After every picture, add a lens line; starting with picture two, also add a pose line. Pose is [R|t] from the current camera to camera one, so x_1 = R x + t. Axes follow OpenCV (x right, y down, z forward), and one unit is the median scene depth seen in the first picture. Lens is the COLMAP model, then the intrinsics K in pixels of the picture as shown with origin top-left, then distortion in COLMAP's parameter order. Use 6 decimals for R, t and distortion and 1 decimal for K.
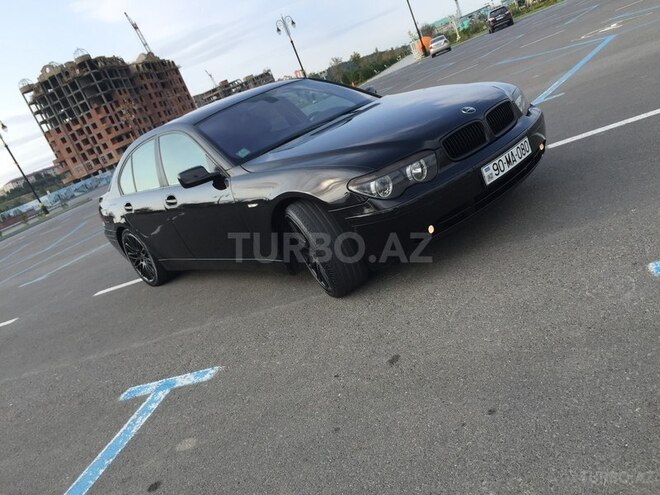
lens RADIAL K [[565.0, 0, 330.0], [0, 565.0, 247.5], [0, 0, 1]] dist [0.090018, -0.135962]
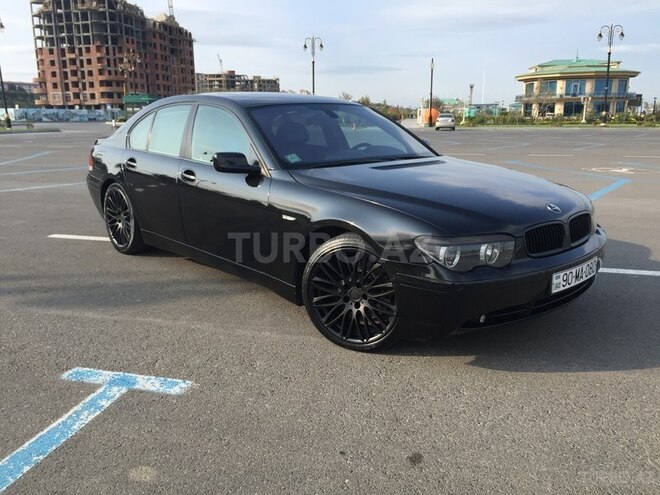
lens RADIAL K [[565.0, 0, 330.0], [0, 565.0, 247.5], [0, 0, 1]] dist [0.090018, -0.135962]
pose [[0.928814, 0.360352, 0.086321, -0.118295], [-0.355546, 0.932305, -0.066282, 0.003979], [-0.104363, 0.030872, 0.994060, 0.098437]]
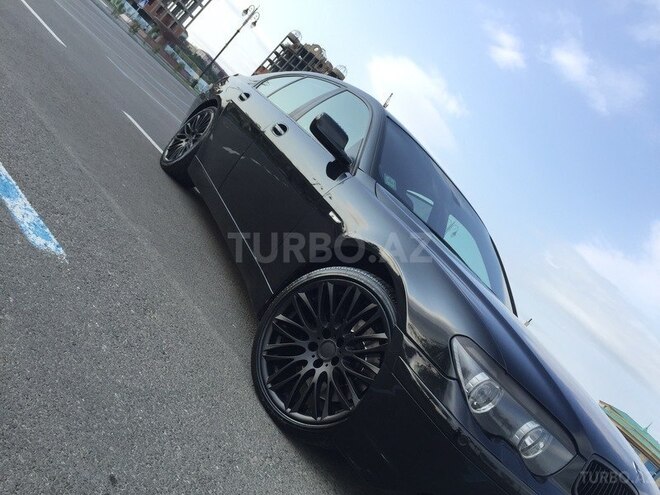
lens RADIAL K [[565.0, 0, 330.0], [0, 565.0, 247.5], [0, 0, 1]] dist [0.090018, -0.135962]
pose [[0.403059, 0.906022, -0.129102, -0.016882], [-0.908400, 0.378942, -0.176669, 0.053363], [-0.111144, 0.188484, 0.975767, 0.325167]]
